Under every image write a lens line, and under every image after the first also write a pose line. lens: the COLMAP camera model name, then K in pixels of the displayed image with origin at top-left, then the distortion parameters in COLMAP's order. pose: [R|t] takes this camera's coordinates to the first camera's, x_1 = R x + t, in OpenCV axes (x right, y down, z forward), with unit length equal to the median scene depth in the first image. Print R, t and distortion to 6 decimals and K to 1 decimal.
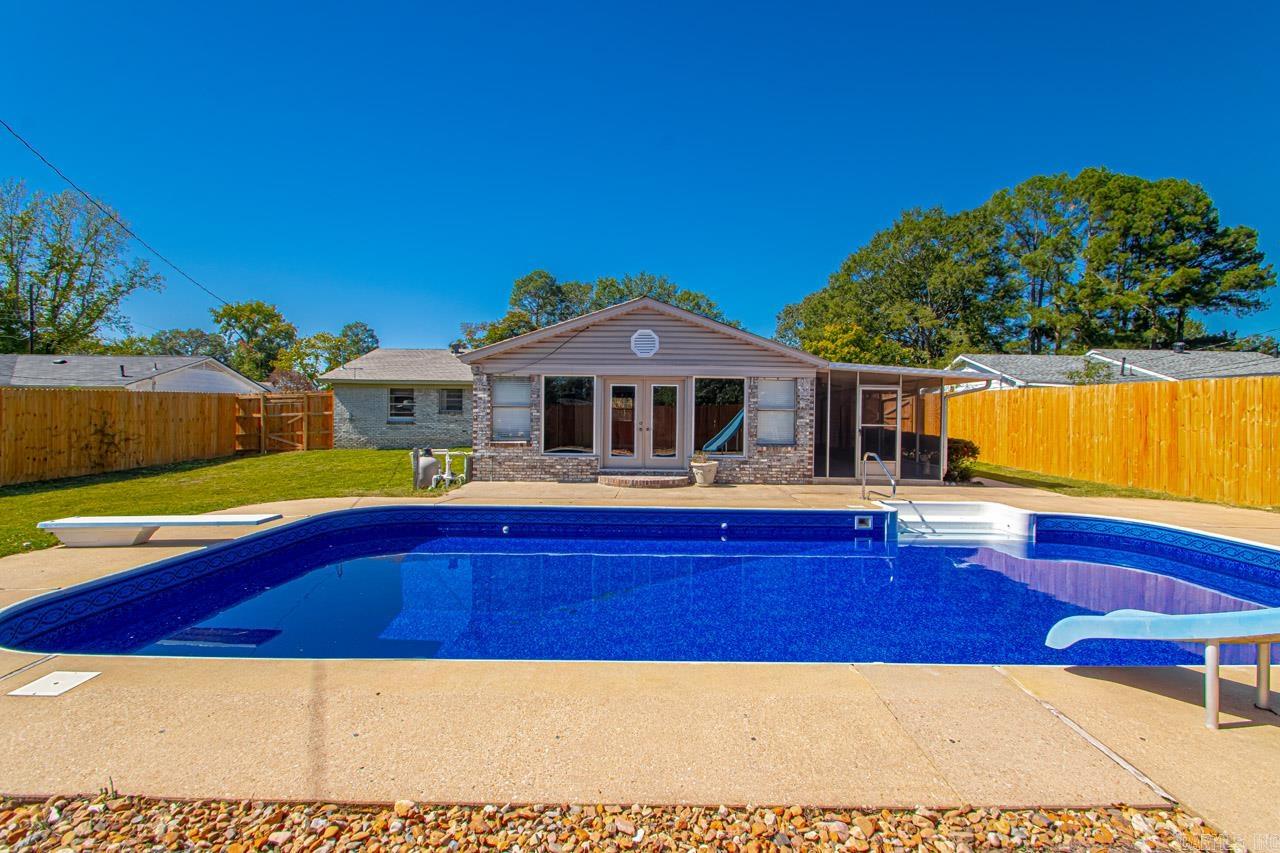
lens RADIAL K [[590.0, 0, 640.8], [0, 590.0, 426.9], [0, 0, 1]] dist [-0.000486, -0.000007]
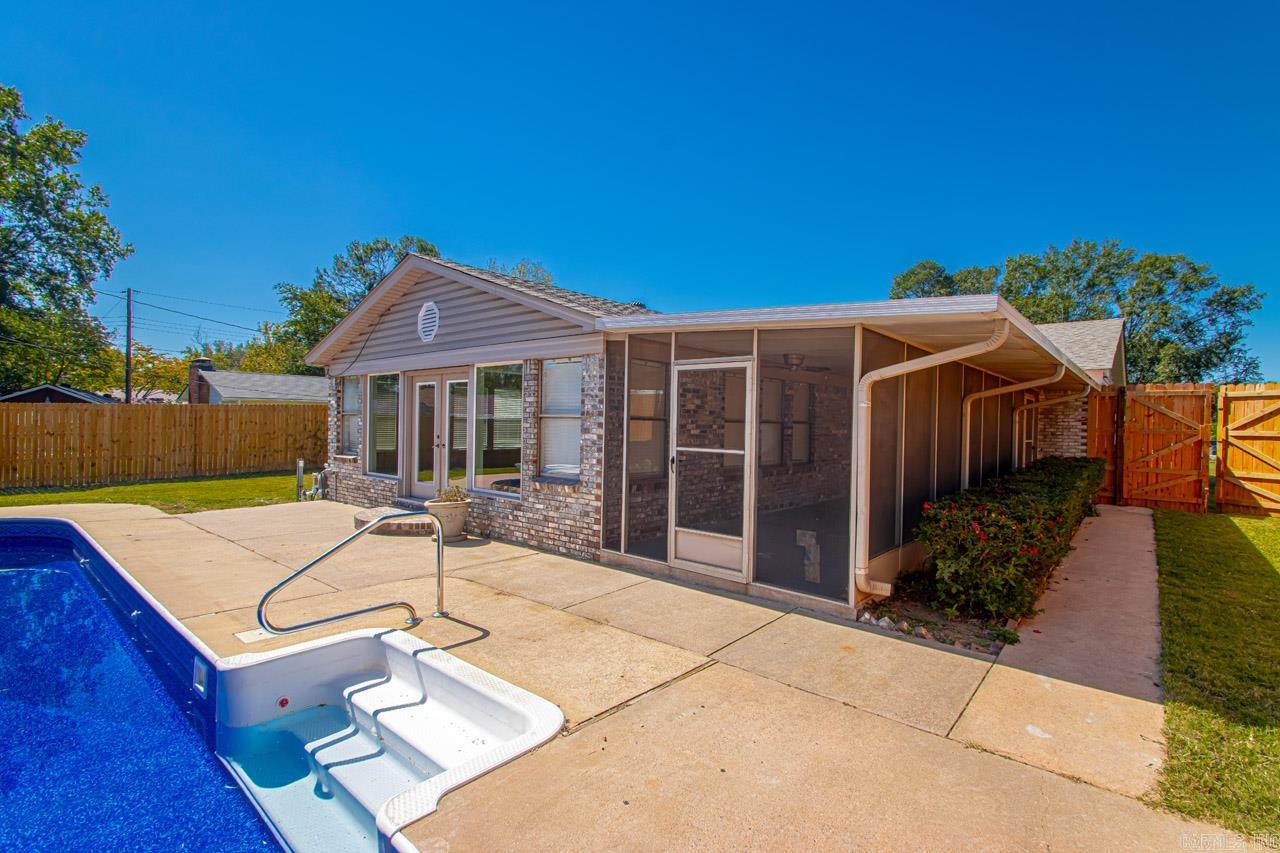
lens RADIAL K [[590.0, 0, 639.0], [0, 590.0, 421.0], [0, 0, 1]] dist [-0.000486, -0.000007]
pose [[0.761964, -0.000199, -0.647620, 0.645051], [-0.019351, 0.999546, -0.023075, -0.013349], [0.647331, 0.030114, 0.761614, 0.631980]]
